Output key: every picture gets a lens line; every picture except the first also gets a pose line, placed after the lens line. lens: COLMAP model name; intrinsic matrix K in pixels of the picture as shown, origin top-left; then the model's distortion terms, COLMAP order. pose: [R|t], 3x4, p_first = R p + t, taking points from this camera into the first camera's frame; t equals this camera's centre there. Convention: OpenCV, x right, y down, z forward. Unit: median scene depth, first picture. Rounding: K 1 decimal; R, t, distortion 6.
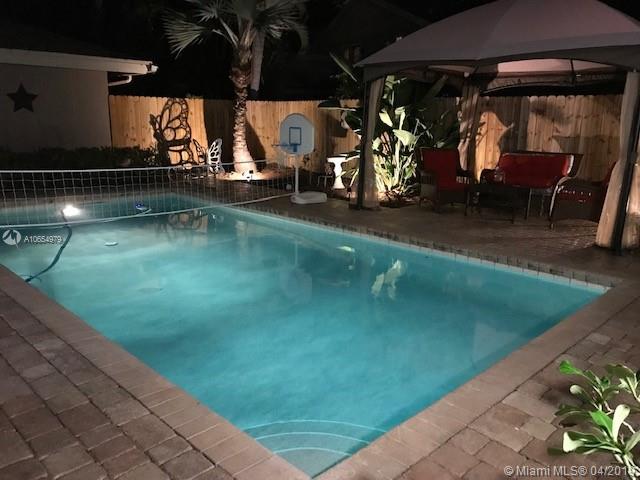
lens RADIAL K [[525.0, 0, 318.0], [0, 525.0, 241.0], [0, 0, 1]] dist [0.039779, -0.054912]
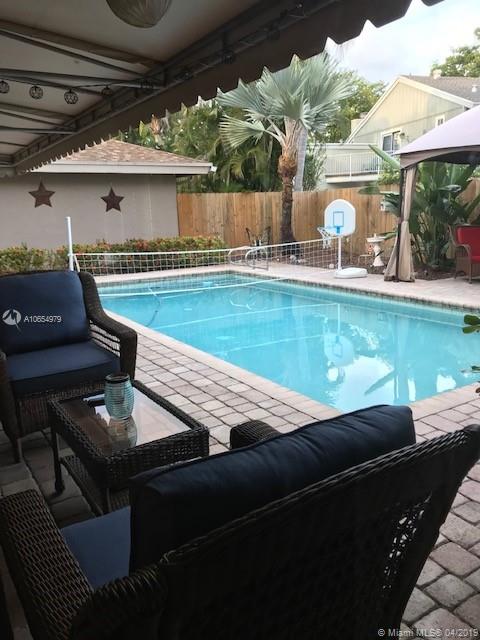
lens RADIAL K [[525.0, 0, 236.9], [0, 525.0, 322.8], [0, 0, 1]] dist [0.039779, -0.054912]
pose [[0.975384, -0.002471, -0.220497, -0.005791], [-0.001120, 0.999869, -0.016158, 0.040380], [0.220508, 0.016007, 0.975254, -0.148723]]
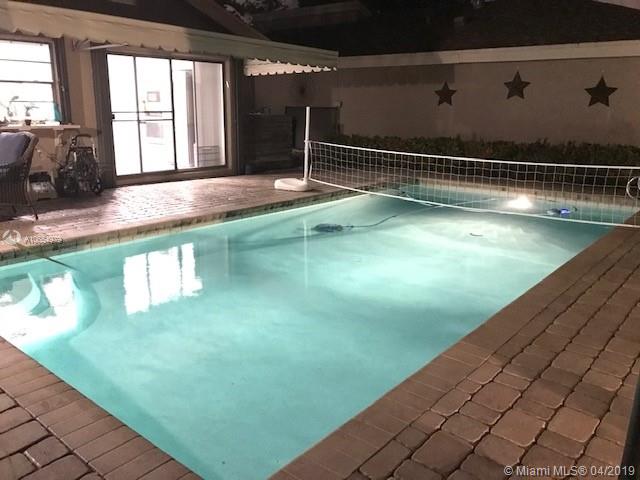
lens RADIAL K [[525.0, 0, 321.6], [0, 525.0, 239.4], [0, 0, 1]] dist [0.039779, -0.054912]
pose [[0.100068, 0.205933, -0.973436, 0.461487], [-0.214603, 0.959787, 0.180985, -0.085395], [0.971562, 0.190791, 0.140238, 0.474198]]
